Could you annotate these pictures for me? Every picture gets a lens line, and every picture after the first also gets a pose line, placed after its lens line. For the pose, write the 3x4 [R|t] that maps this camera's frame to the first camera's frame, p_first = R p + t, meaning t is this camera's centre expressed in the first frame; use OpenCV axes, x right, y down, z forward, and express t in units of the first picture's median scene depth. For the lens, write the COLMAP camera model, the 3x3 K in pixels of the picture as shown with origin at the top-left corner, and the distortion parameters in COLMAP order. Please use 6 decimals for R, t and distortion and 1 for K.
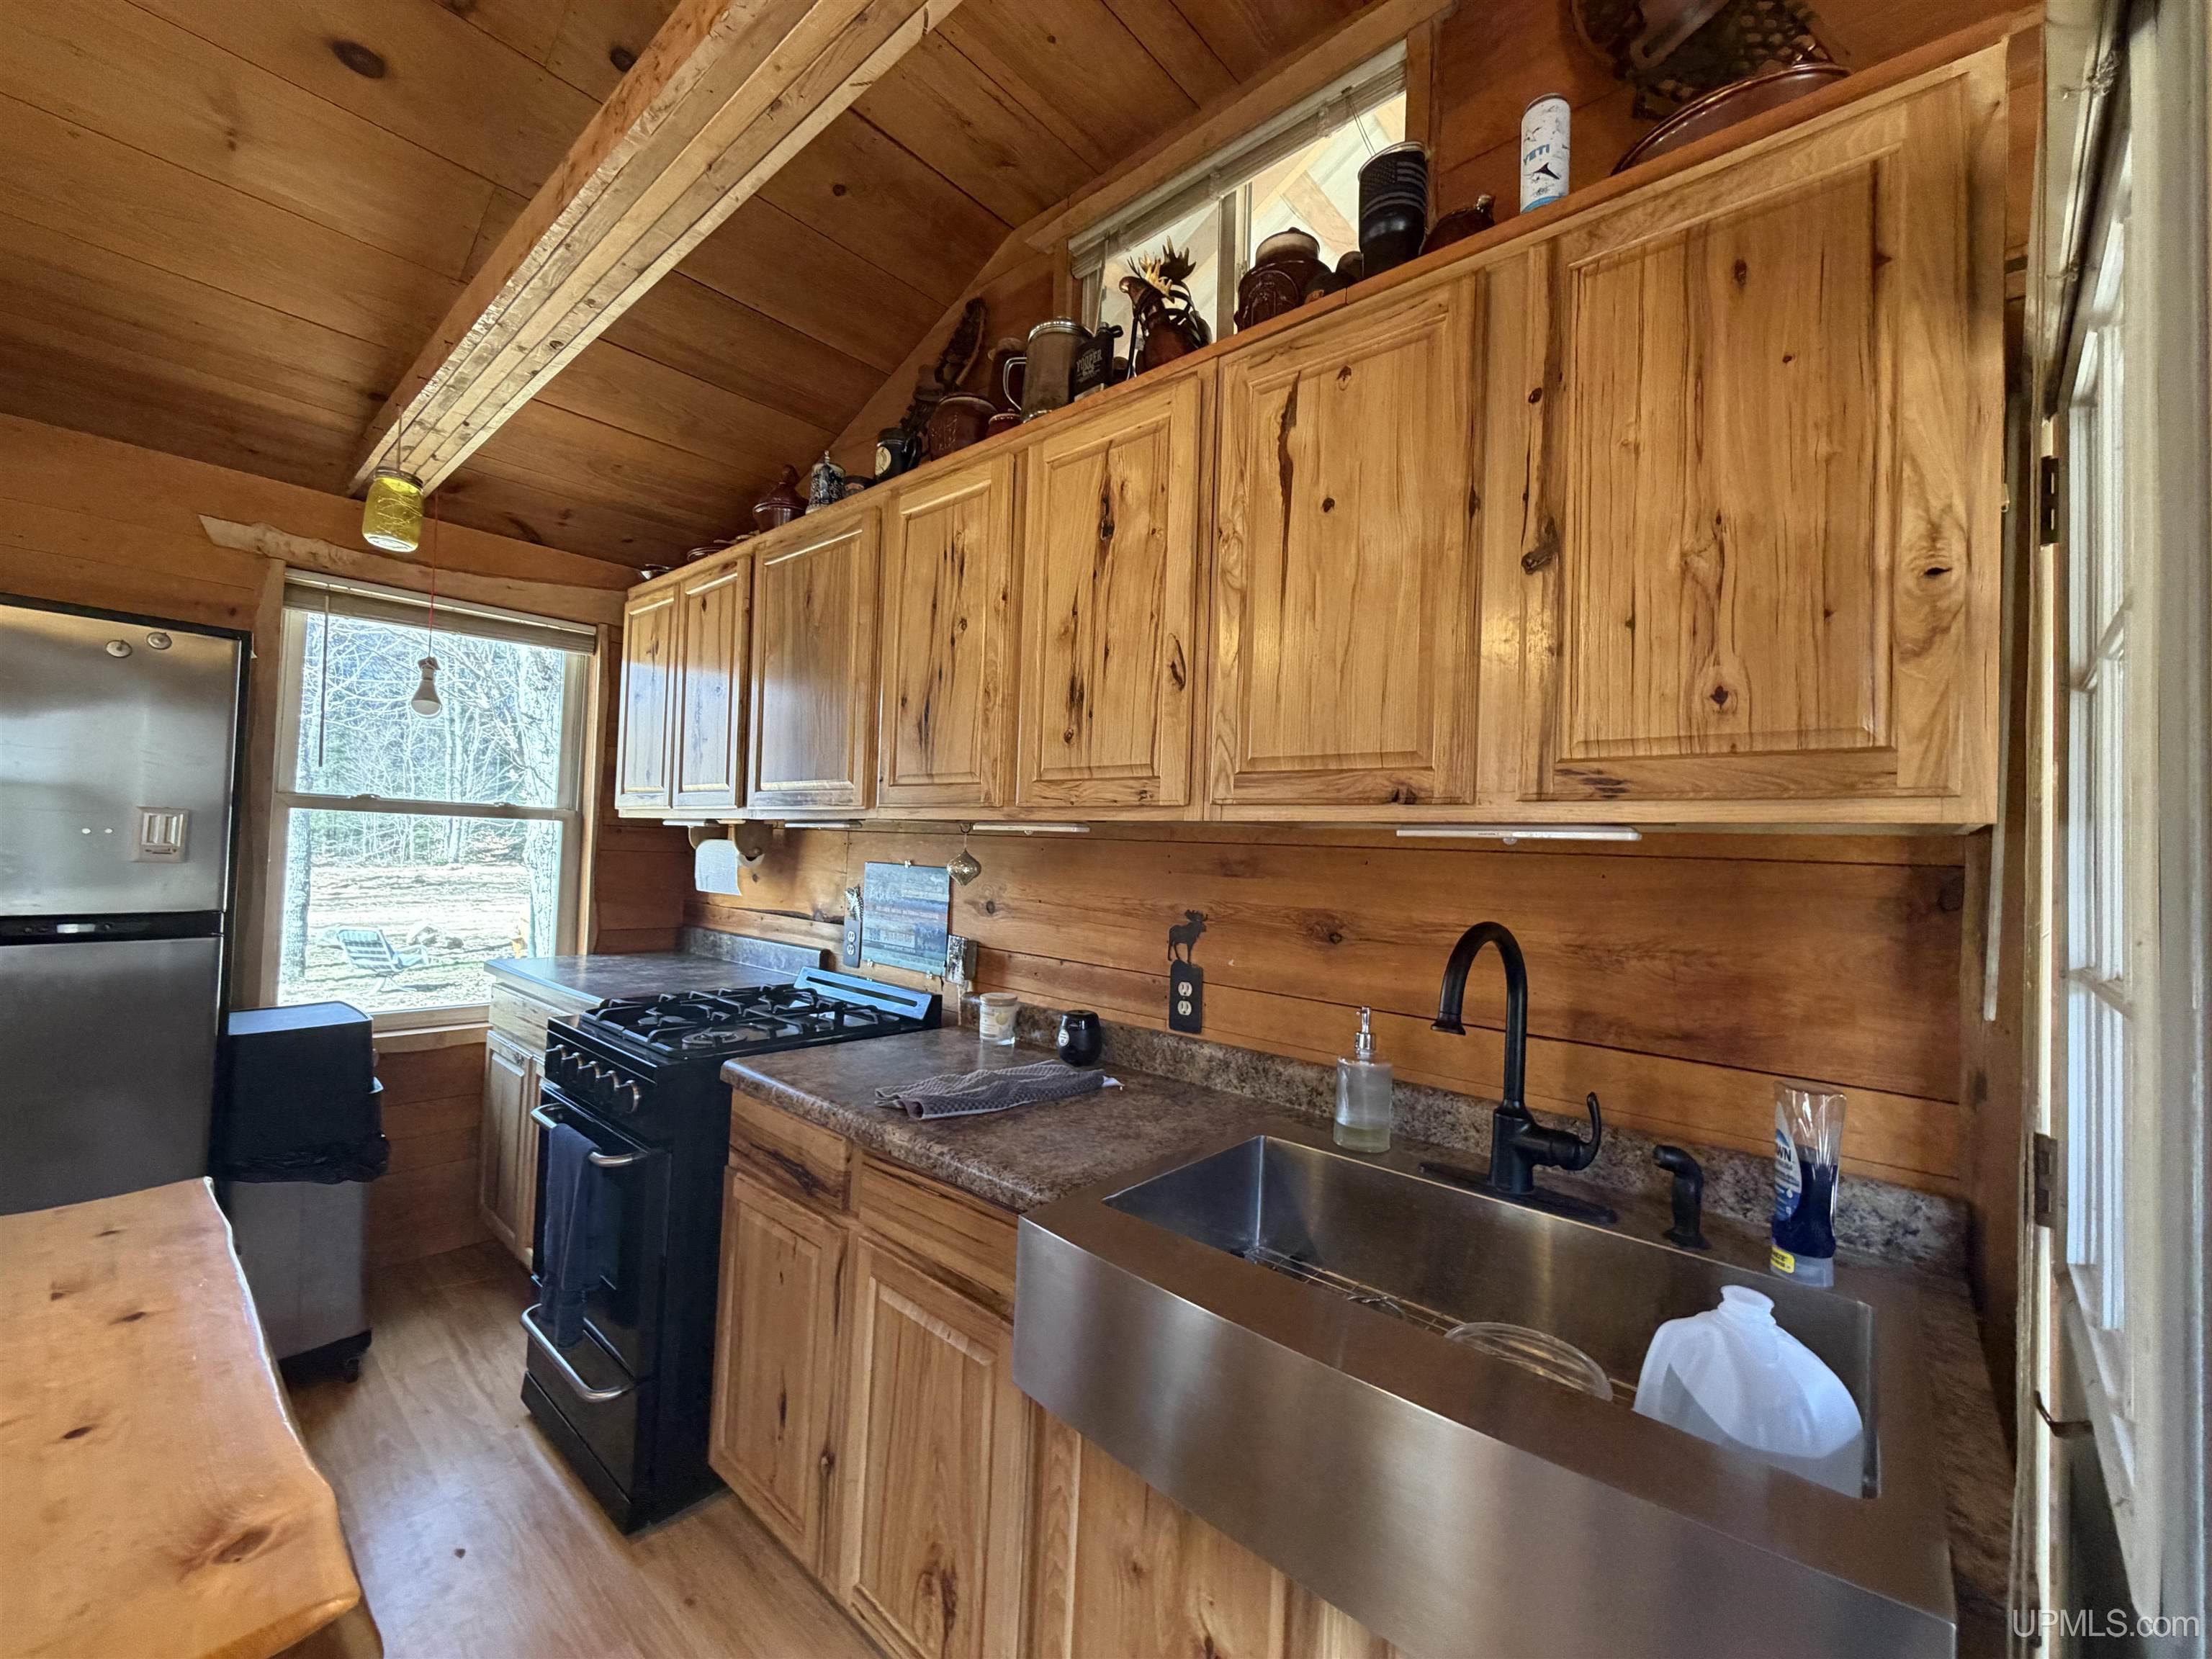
lens RADIAL K [[881.9, 0, 1114.3], [0, 881.9, 829.5], [0, 0, 1]] dist [0.000461, -0.000101]
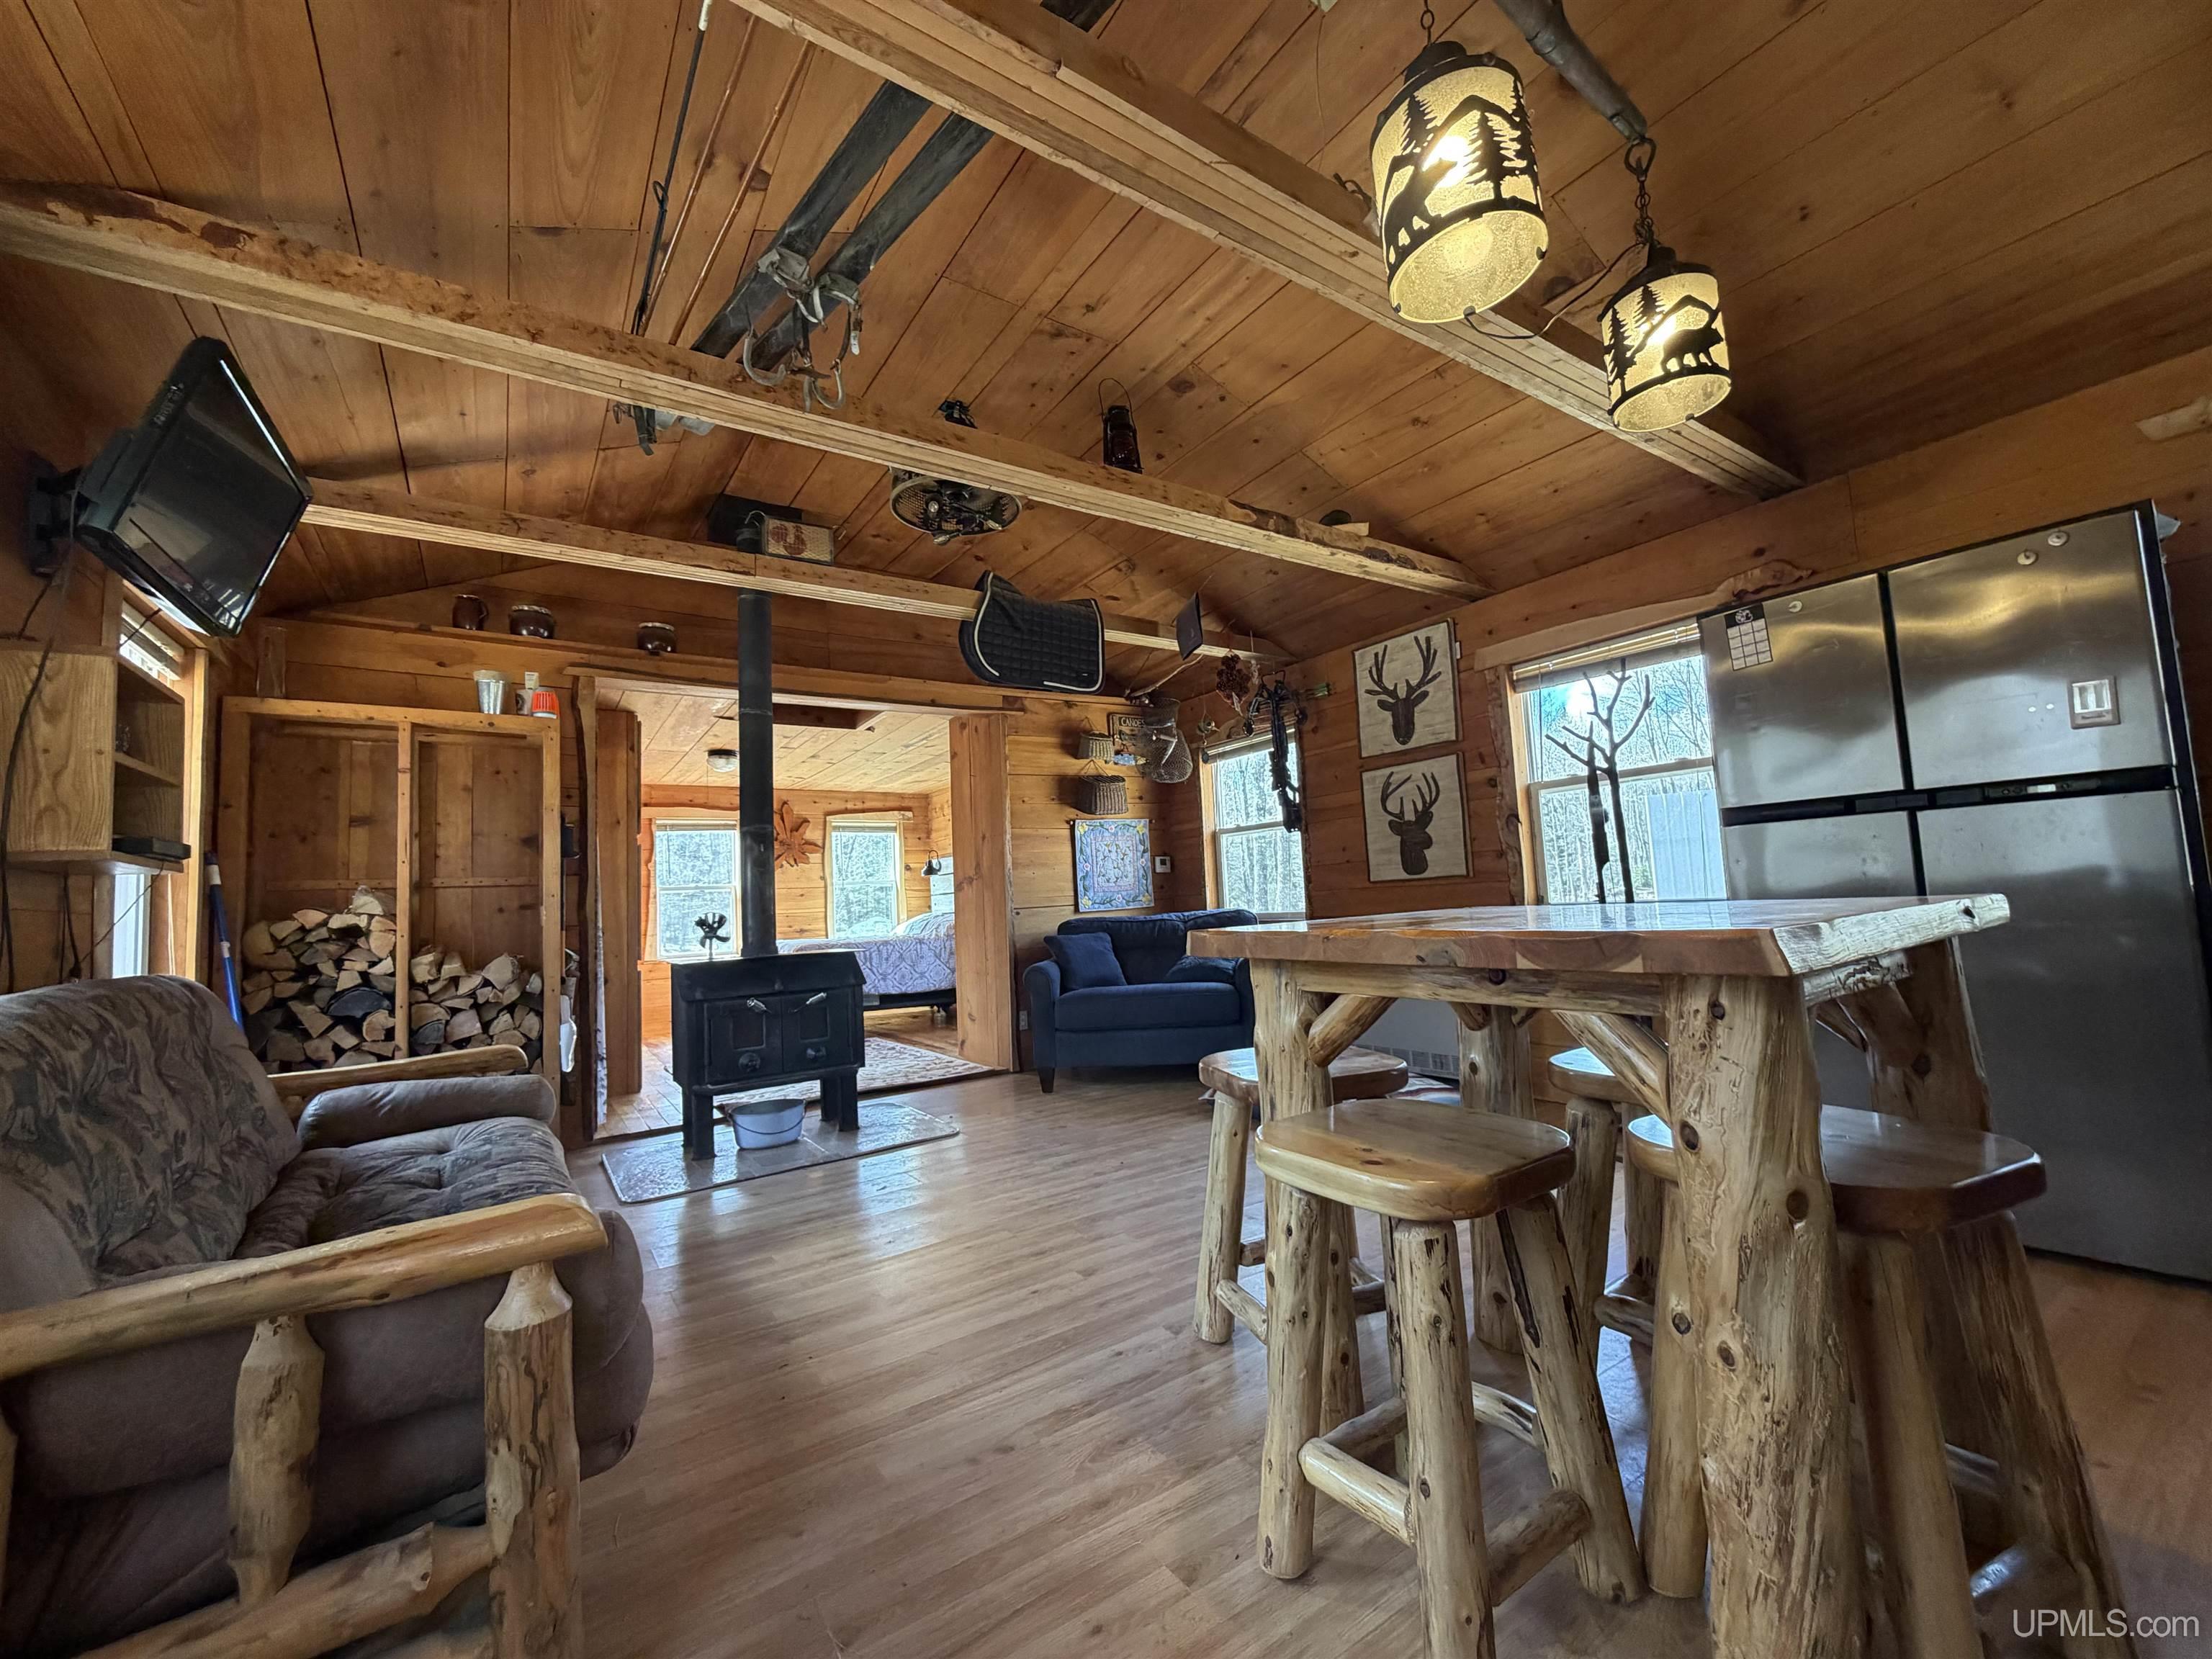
lens RADIAL K [[881.9, 0, 1114.6], [0, 881.9, 829.1], [0, 0, 1]] dist [0.000461, -0.000101]
pose [[-0.261738, -0.103573, -0.959566, 0.324672], [0.063113, 0.990260, -0.124101, 0.239446], [0.963073, -0.093043, -0.252652, 0.067798]]
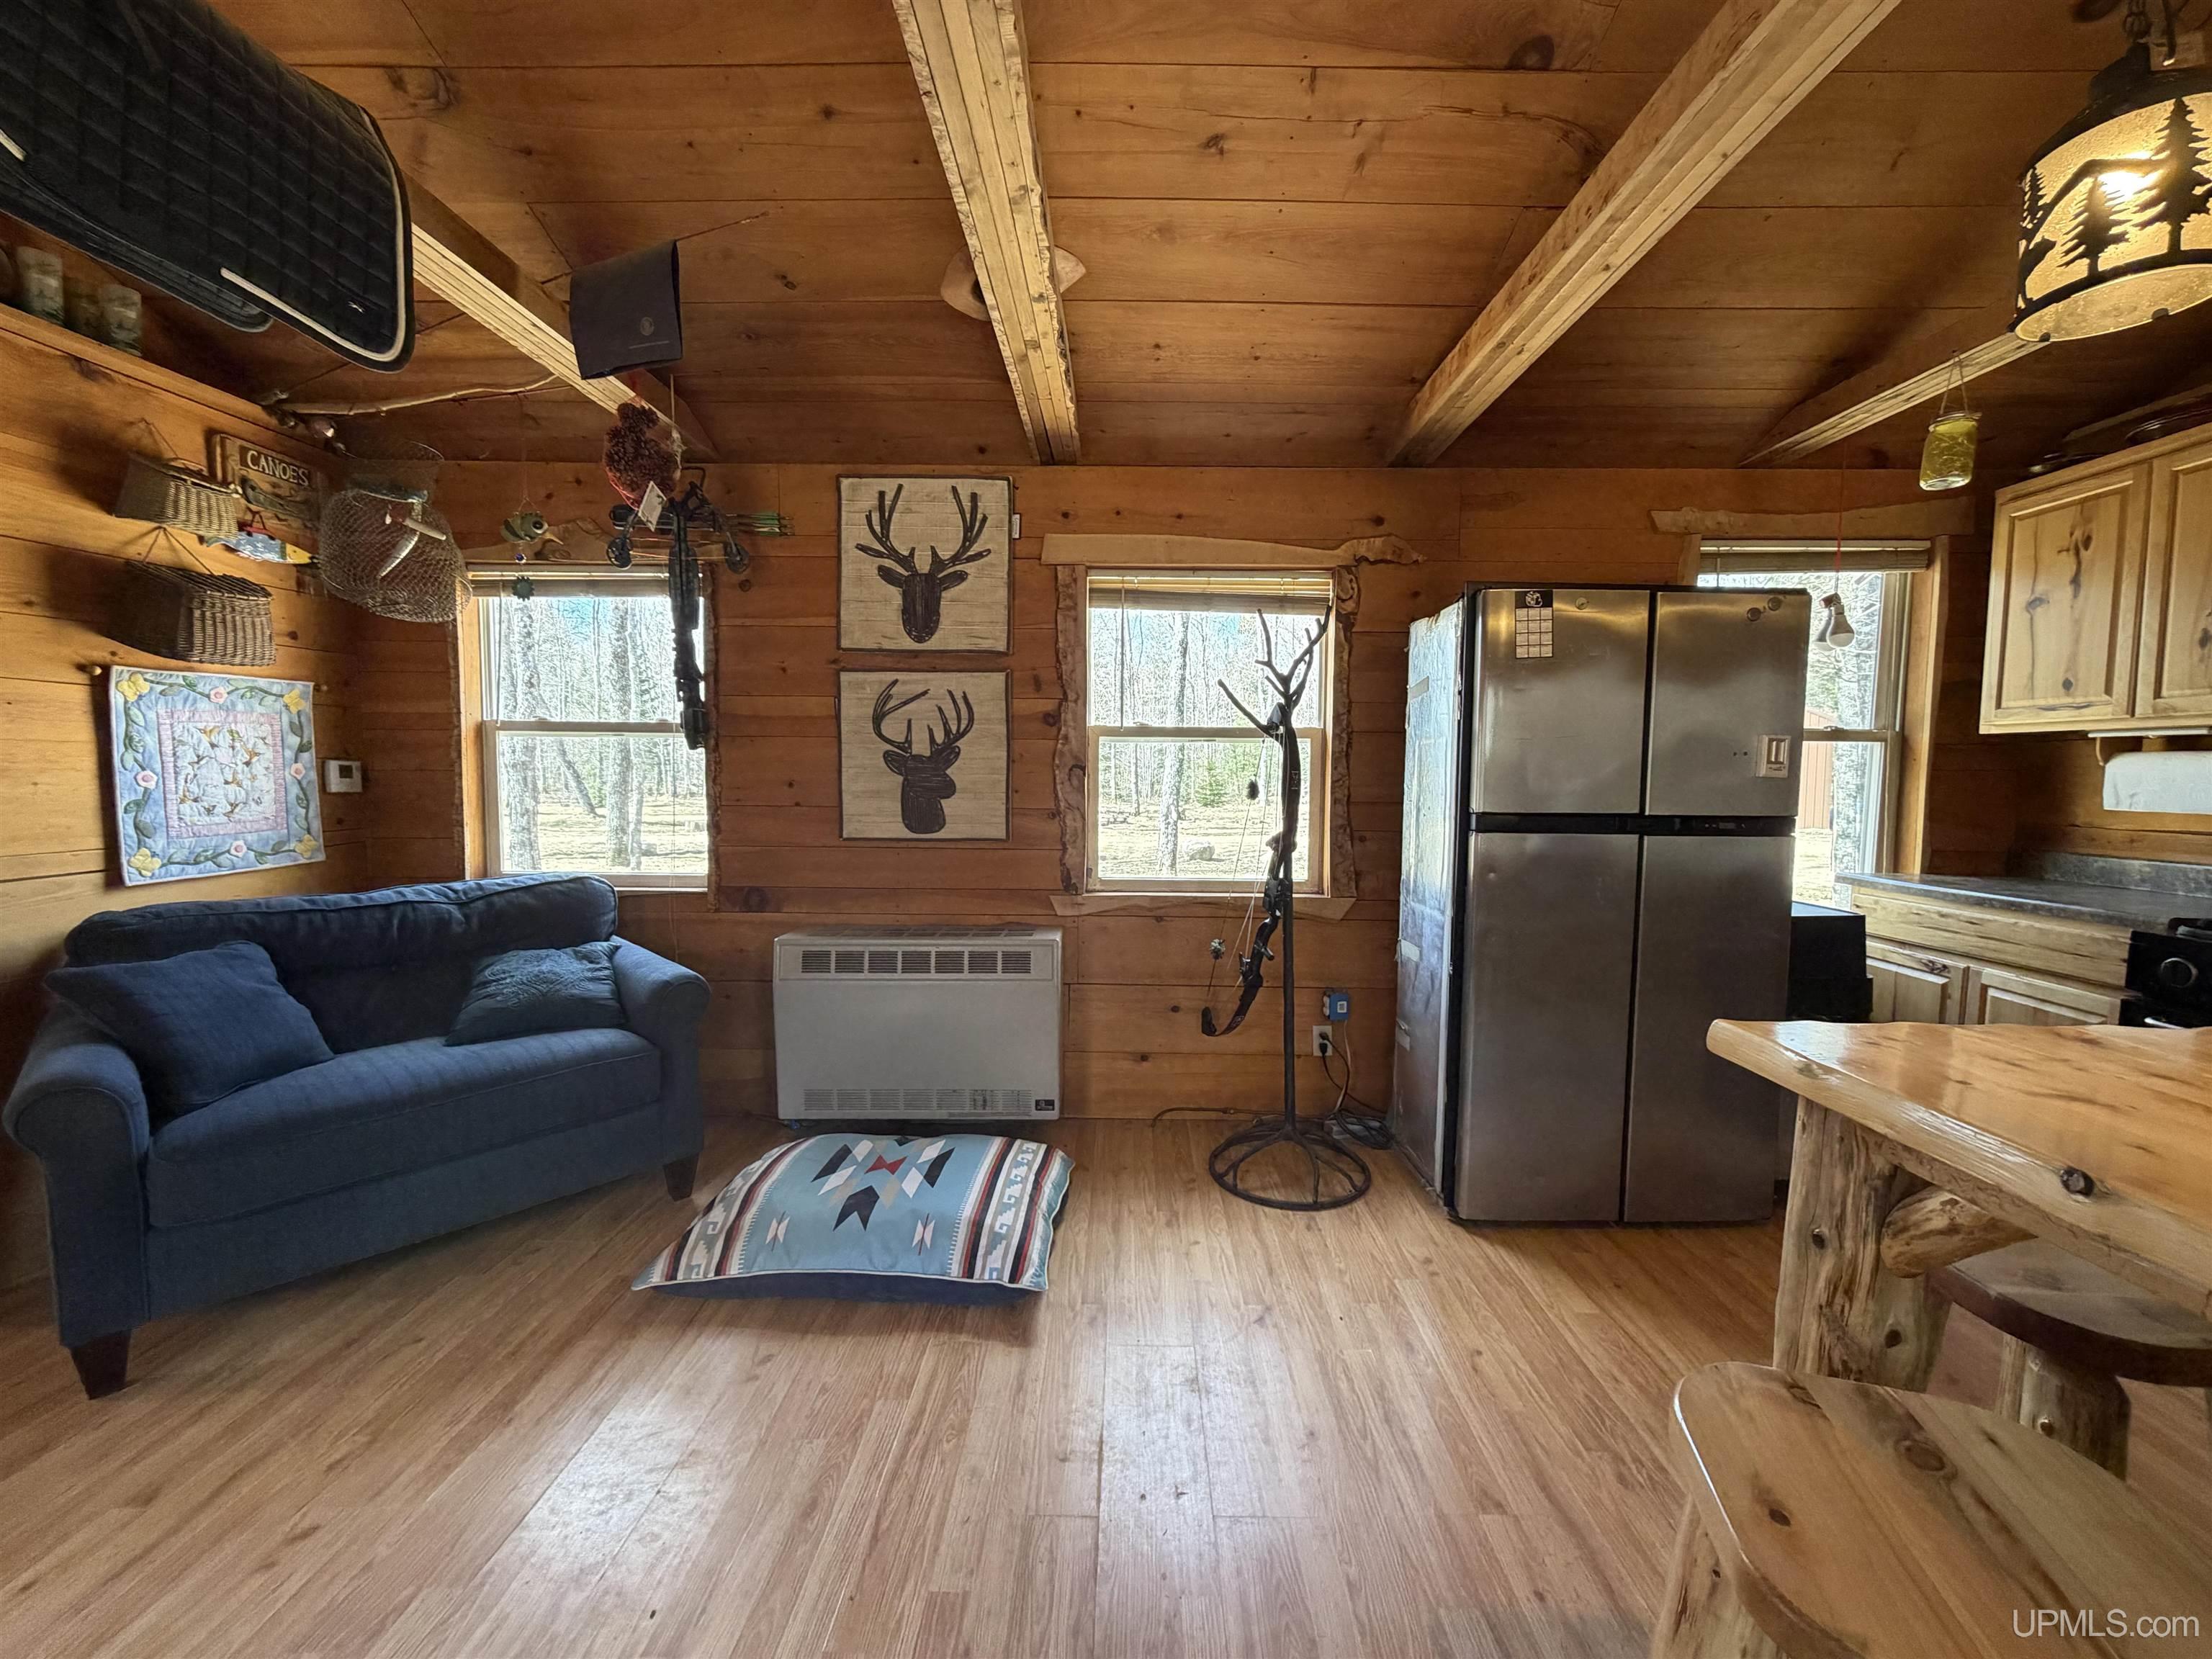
lens RADIAL K [[881.9, 0, 1113.7], [0, 881.9, 829.3], [0, 0, 1]] dist [0.000461, -0.000101]
pose [[0.644243, 0.022121, -0.764501, -0.747147], [0.030633, 0.998033, 0.054693, 0.014835], [0.764207, -0.058654, 0.642298, -0.602692]]
